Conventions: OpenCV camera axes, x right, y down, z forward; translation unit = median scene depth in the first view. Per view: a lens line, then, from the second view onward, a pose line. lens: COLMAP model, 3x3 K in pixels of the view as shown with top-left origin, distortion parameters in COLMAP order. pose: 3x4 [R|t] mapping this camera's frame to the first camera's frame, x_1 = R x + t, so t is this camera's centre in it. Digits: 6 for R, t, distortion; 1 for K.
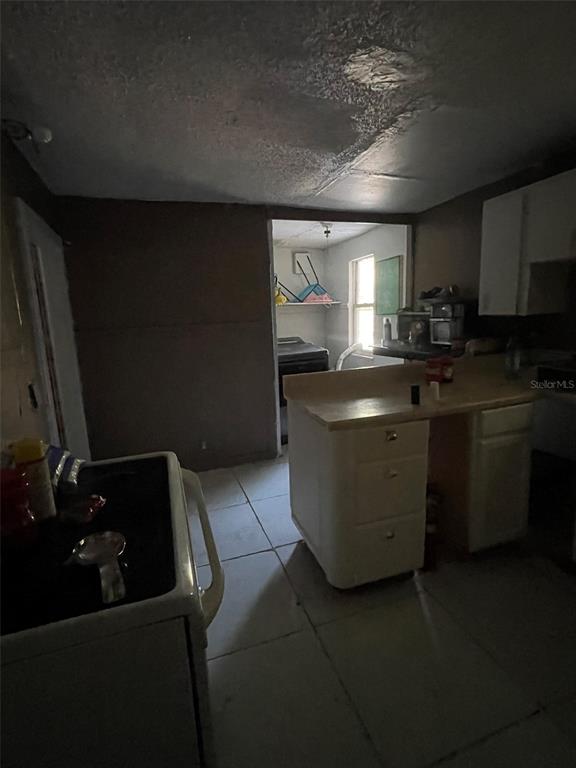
lens RADIAL K [[368.8, 0, 288.0], [0, 368.8, 384.0], [0, 0, 1]] dist [-0.026950, -0.000335]
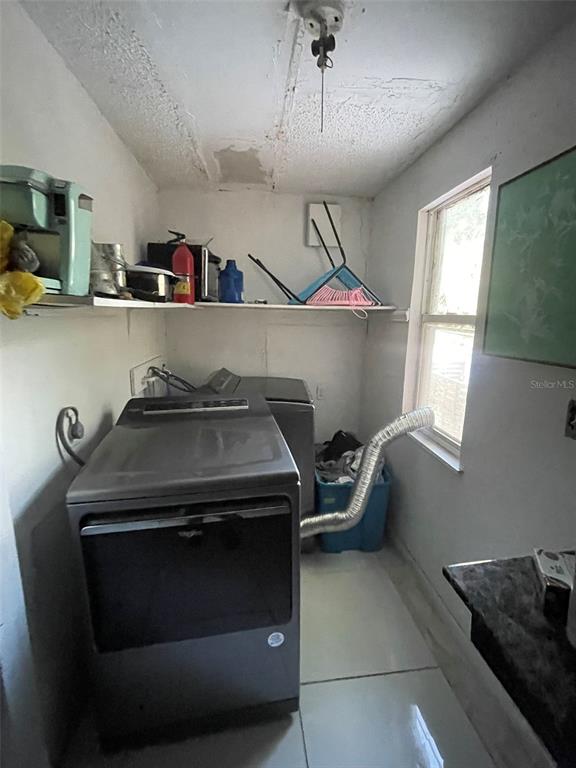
lens RADIAL K [[354.0, 0, 288.0], [0, 354.0, 384.0], [0, 0, 1]] dist [0.000200, 0.000000]
pose [[0.973719, 0.088867, -0.209699, 0.166017], [-0.087626, 0.996037, 0.015218, -0.177753], [0.210220, 0.003557, 0.977648, 0.785397]]
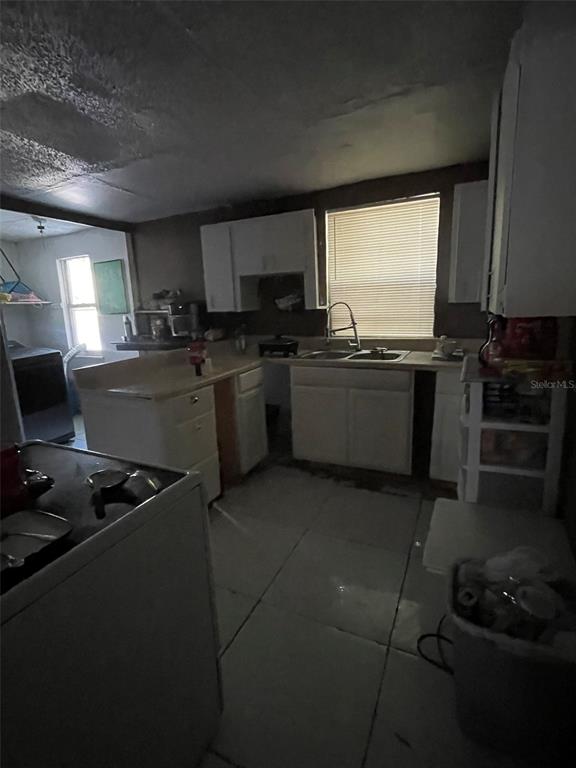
lens RADIAL K [[368.8, 0, 288.0], [0, 368.8, 384.0], [0, 0, 1]] dist [-0.026950, -0.000335]
pose [[0.674592, -0.137268, 0.725316, -0.210620], [0.143688, 0.988182, 0.053377, 0.029281], [-0.724071, 0.068211, 0.686344, -0.081241]]
